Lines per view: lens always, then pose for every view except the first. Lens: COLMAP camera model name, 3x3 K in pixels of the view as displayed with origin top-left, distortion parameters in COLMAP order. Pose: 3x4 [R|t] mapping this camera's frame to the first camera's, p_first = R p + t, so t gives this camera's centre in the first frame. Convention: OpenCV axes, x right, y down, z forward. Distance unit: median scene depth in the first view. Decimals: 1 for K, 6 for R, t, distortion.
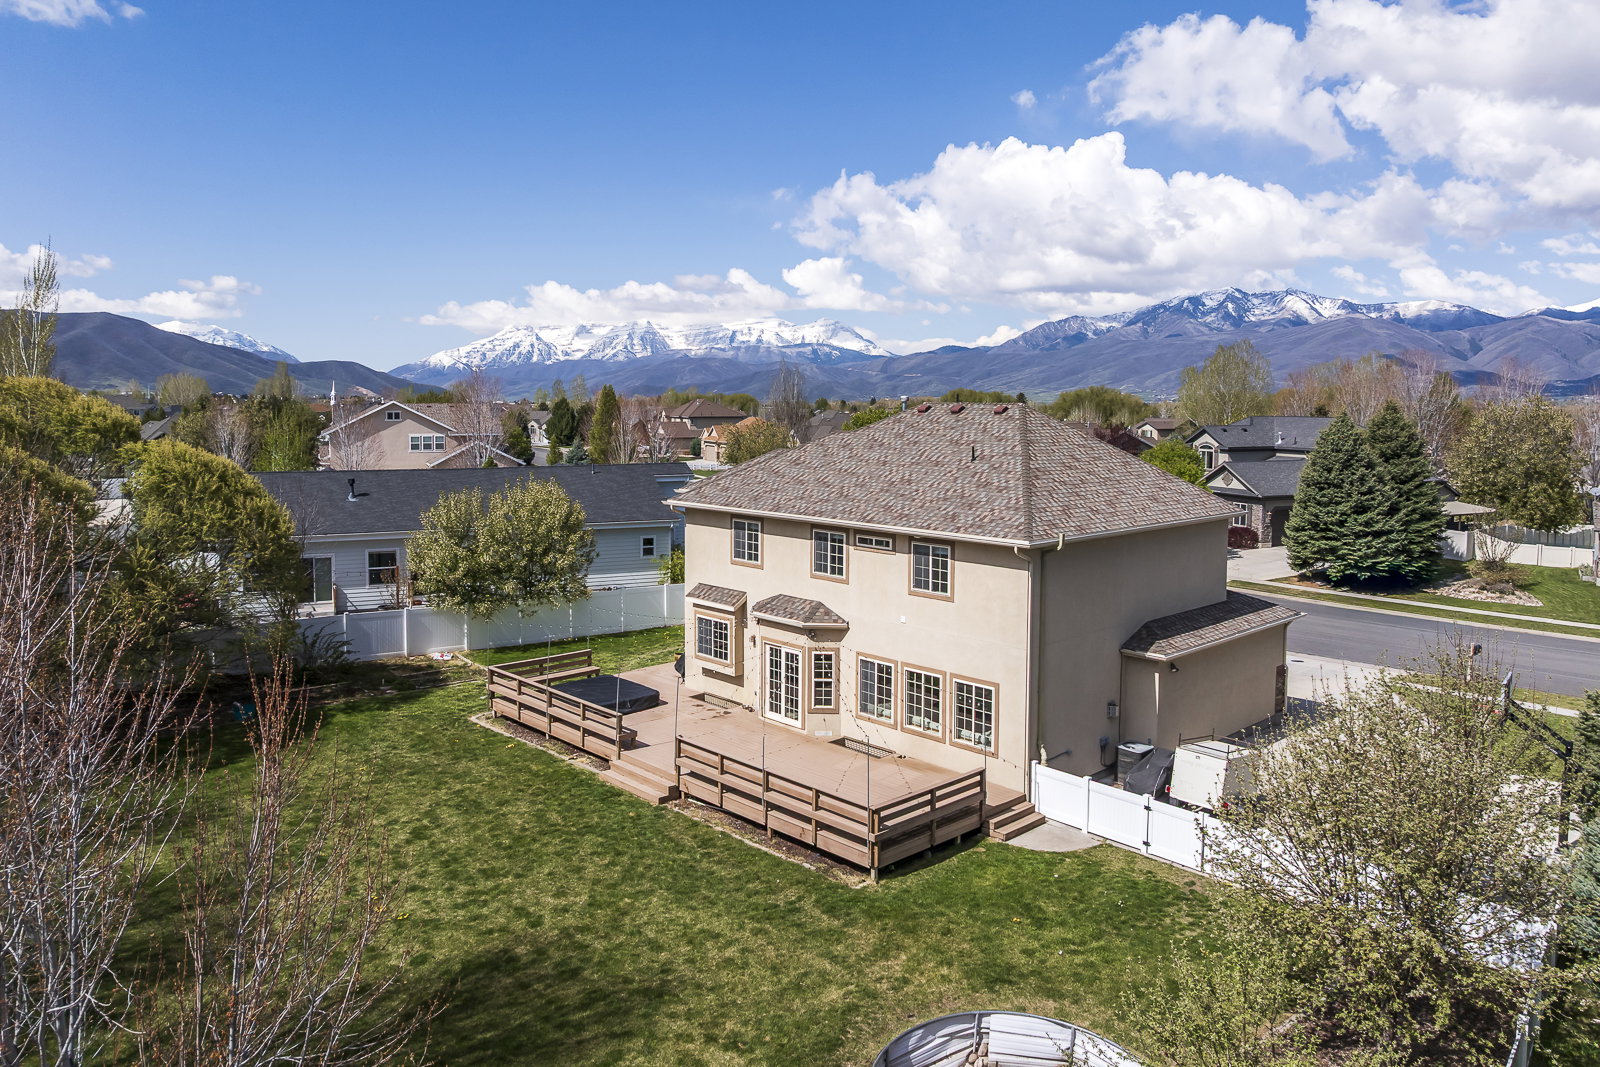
lens RADIAL K [[1129.2, 0, 802.0], [0, 1129.2, 458.4], [0, 0, 1]] dist [-0.039429, 0.003819]
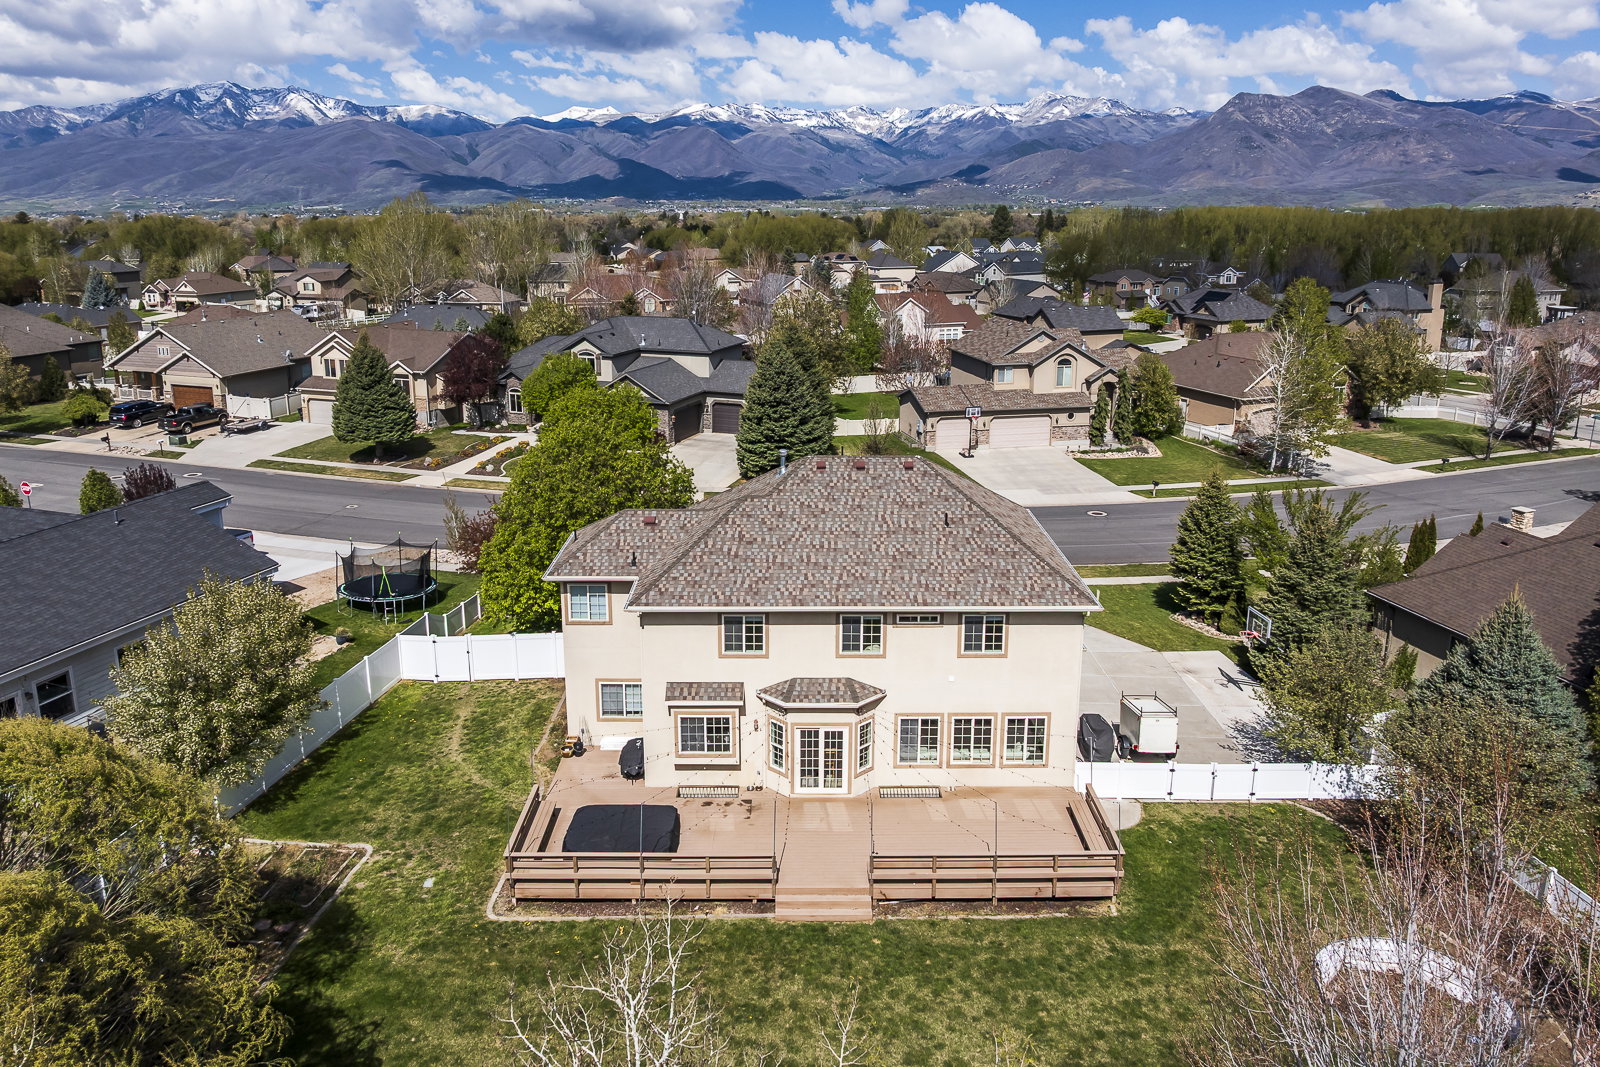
lens RADIAL K [[1129.2, 0, 804.8], [0, 1129.2, 476.5], [0, 0, 1]] dist [-0.039429, 0.003819]
pose [[0.681440, -0.175837, 0.710437, -0.818083], [0.040958, 0.978351, 0.202860, -0.309029], [-0.730727, -0.109139, 0.673890, 0.360177]]
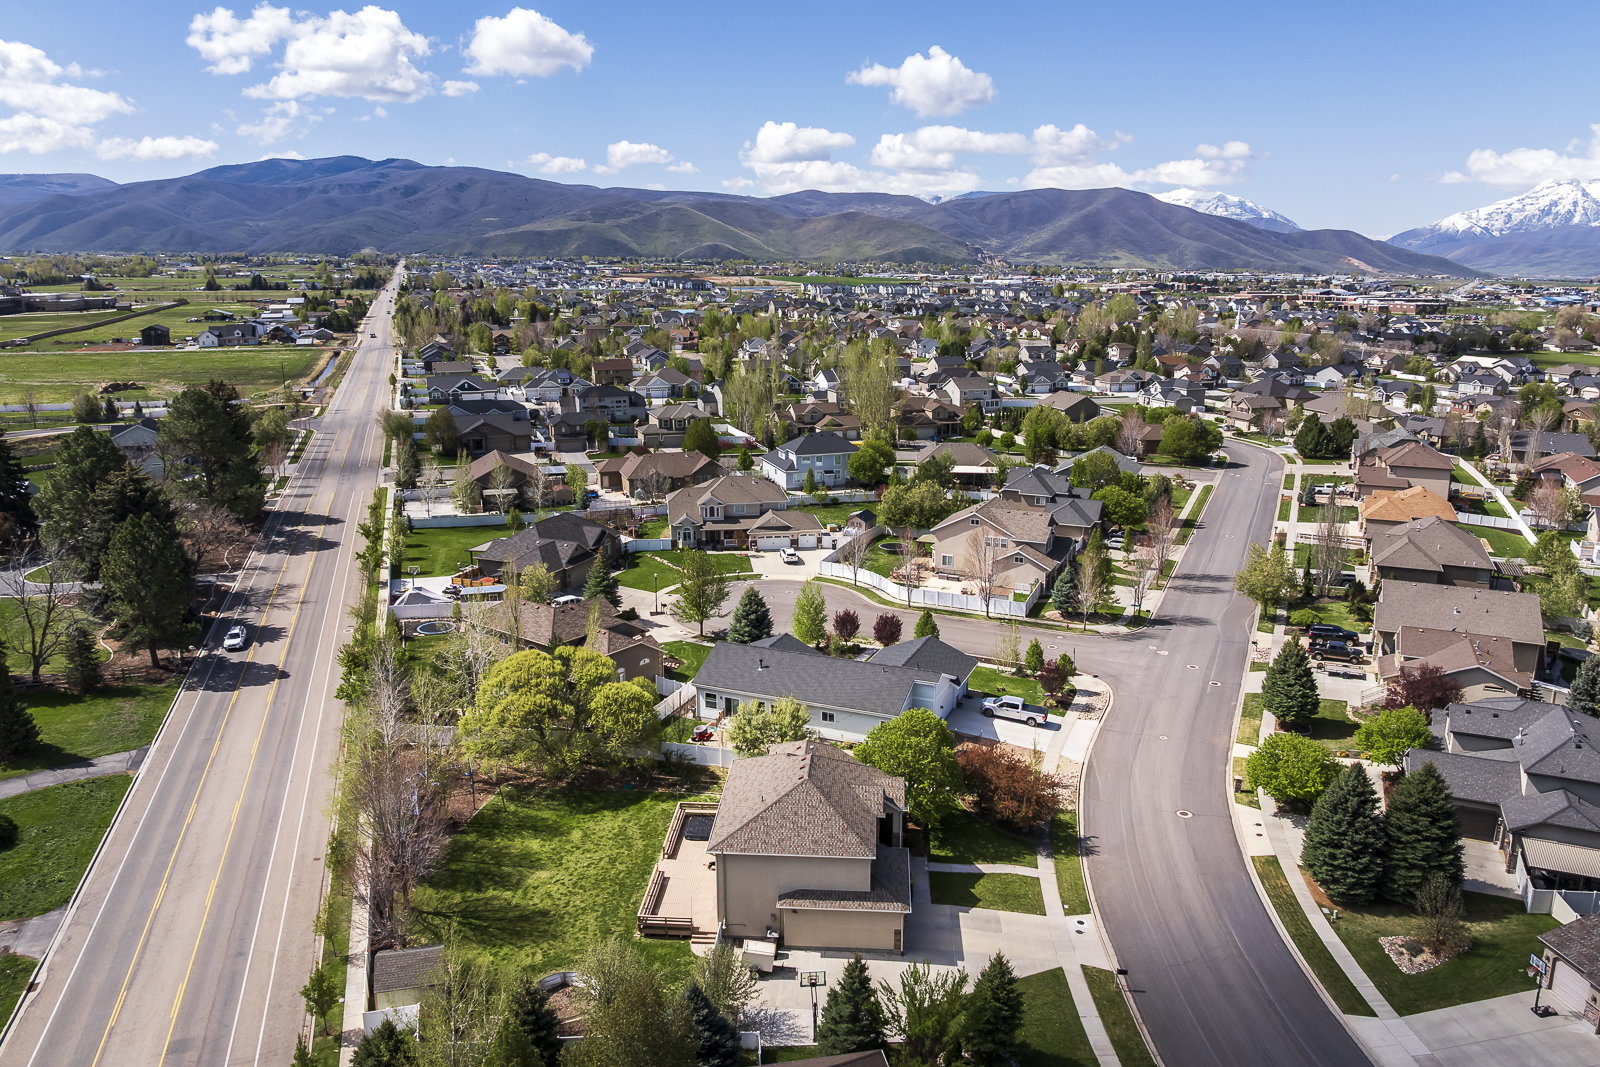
lens RADIAL K [[1129.2, 0, 803.4], [0, 1129.2, 532.0], [0, 0, 1]] dist [-0.039429, 0.003819]
pose [[0.678887, 0.167260, -0.714938, 2.027384], [-0.036458, 0.980186, 0.194695, -1.145019], [0.733337, -0.106111, 0.671534, -0.572484]]
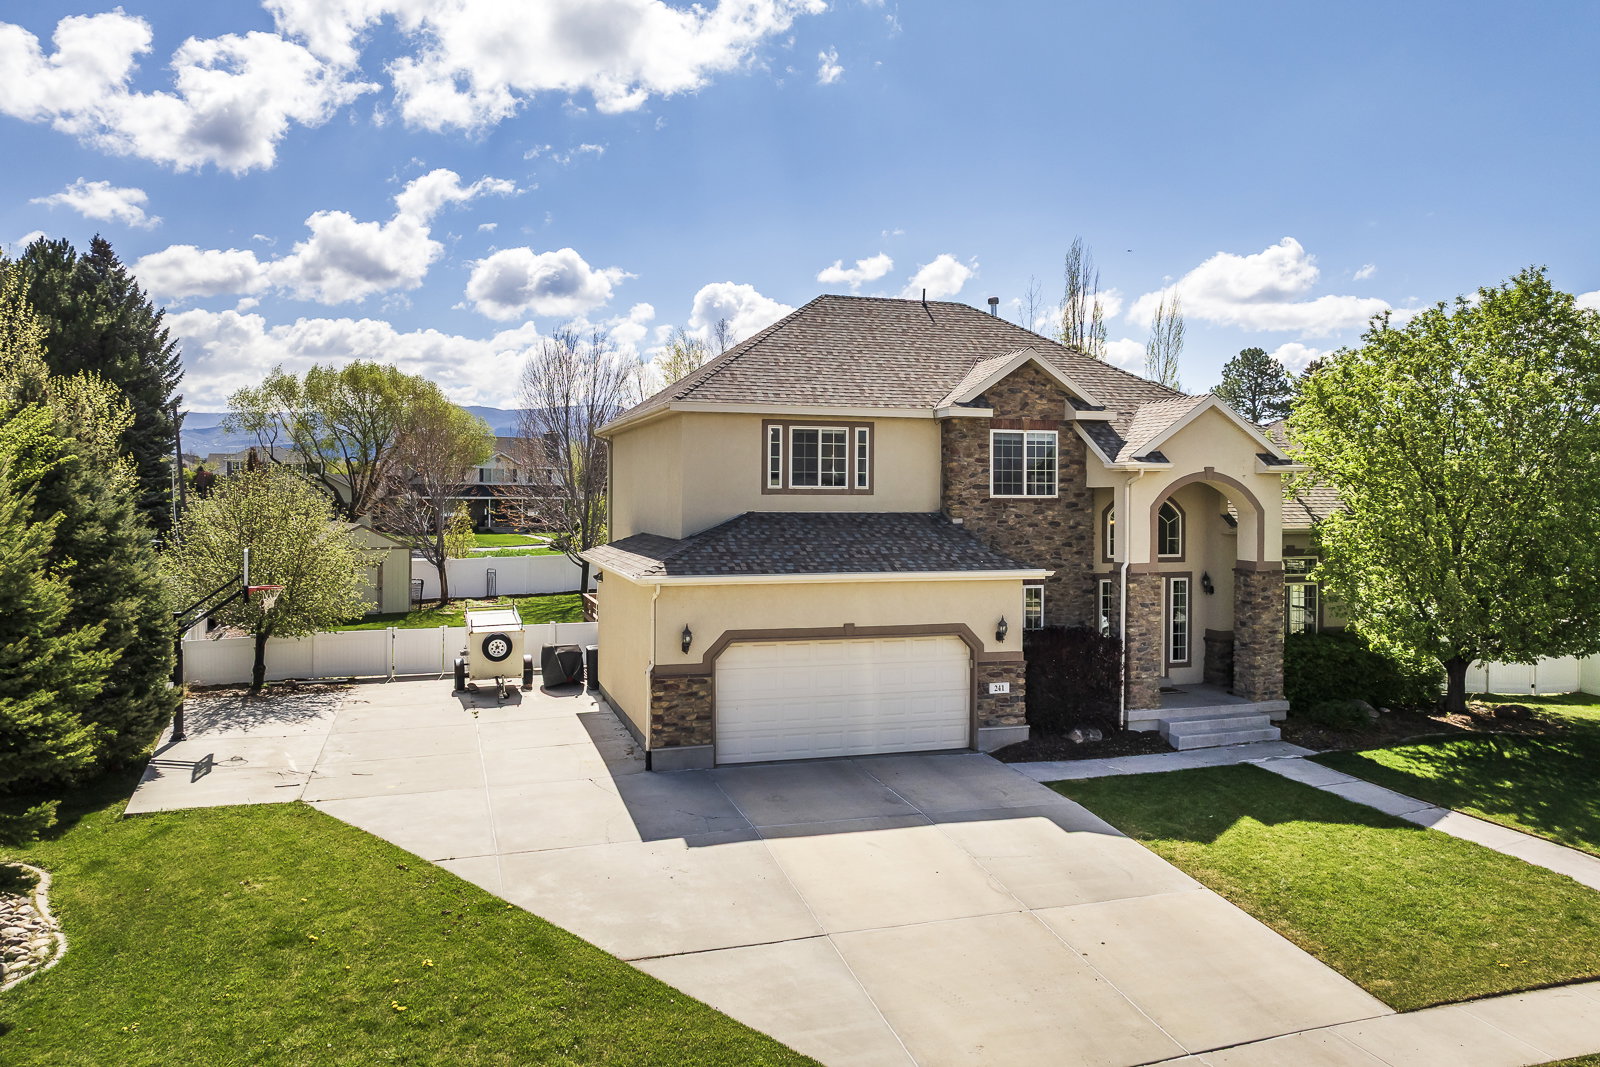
lens RADIAL K [[1129.2, 0, 792.8], [0, 1129.2, 548.4], [0, 0, 1]] dist [-0.039429, 0.003819]
pose [[-0.439471, 0.019065, -0.898055, 1.101431], [-0.057152, 0.997156, 0.049137, 0.110817], [0.896437, 0.072920, -0.437131, 1.574519]]
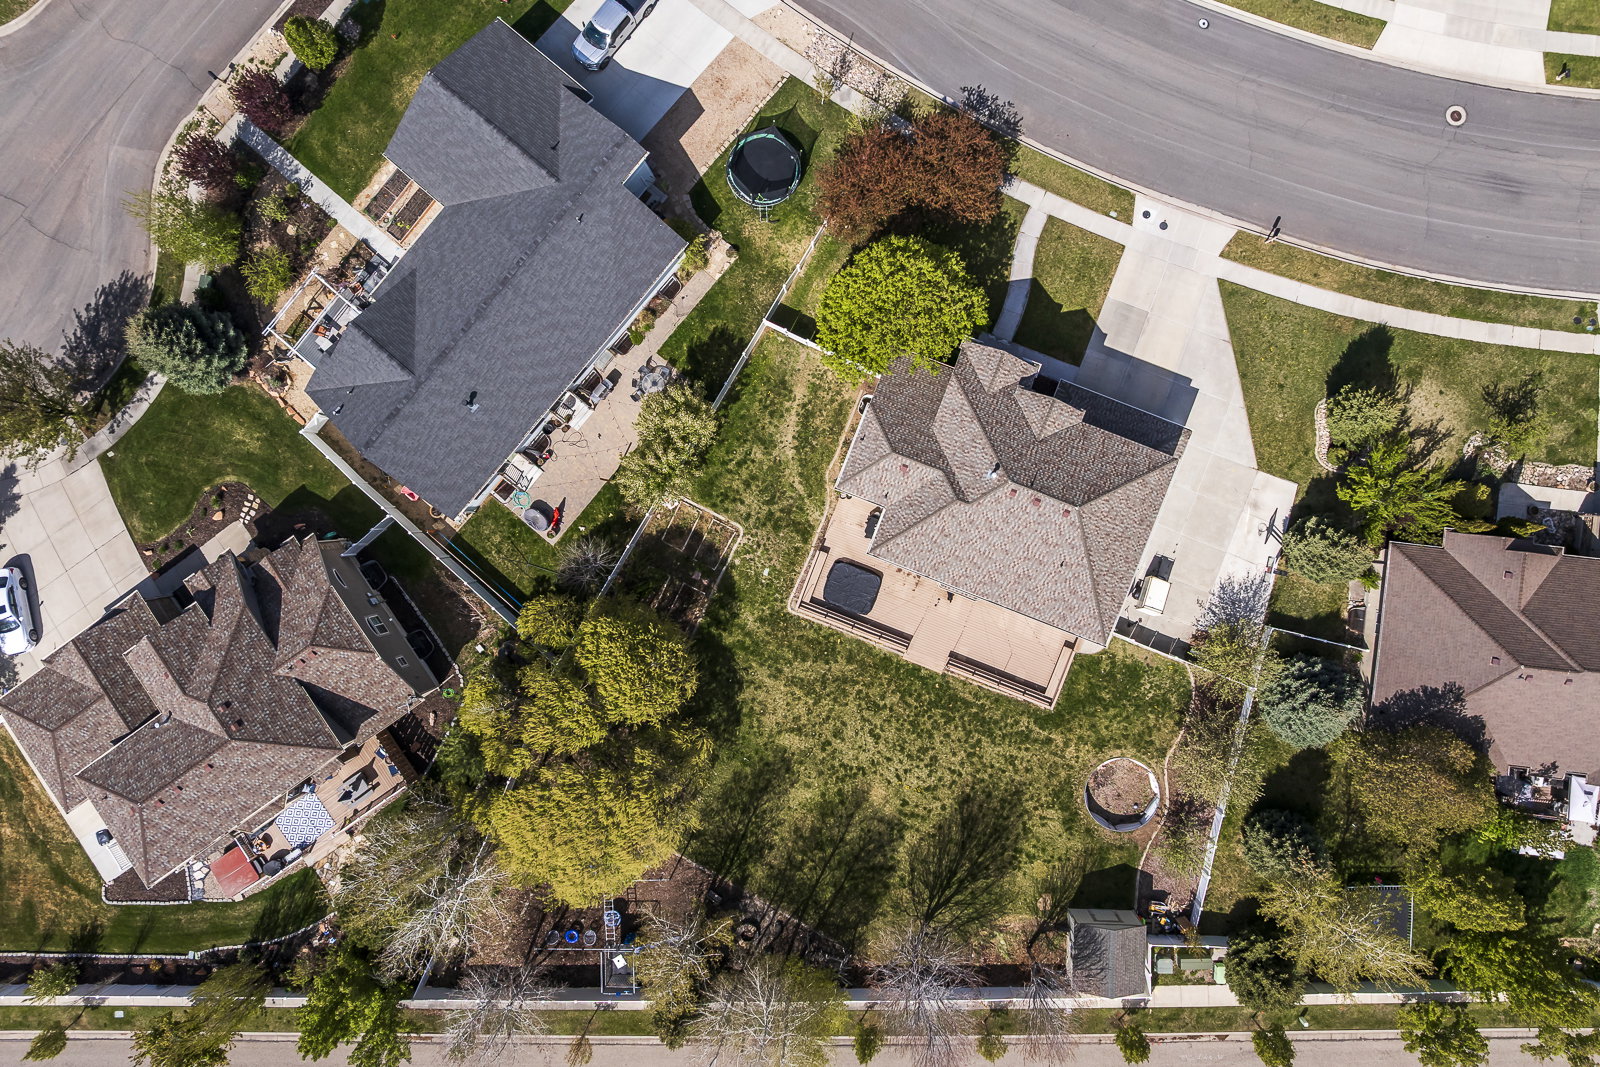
lens RADIAL K [[1129.2, 0, 801.1], [0, 1129.2, 502.8], [0, 0, 1]] dist [-0.039429, 0.003819]
pose [[0.903351, -0.426796, -0.042465, -0.135500], [0.073966, 0.057495, 0.995602, -2.117199], [-0.422477, -0.902519, 0.083507, 1.209579]]
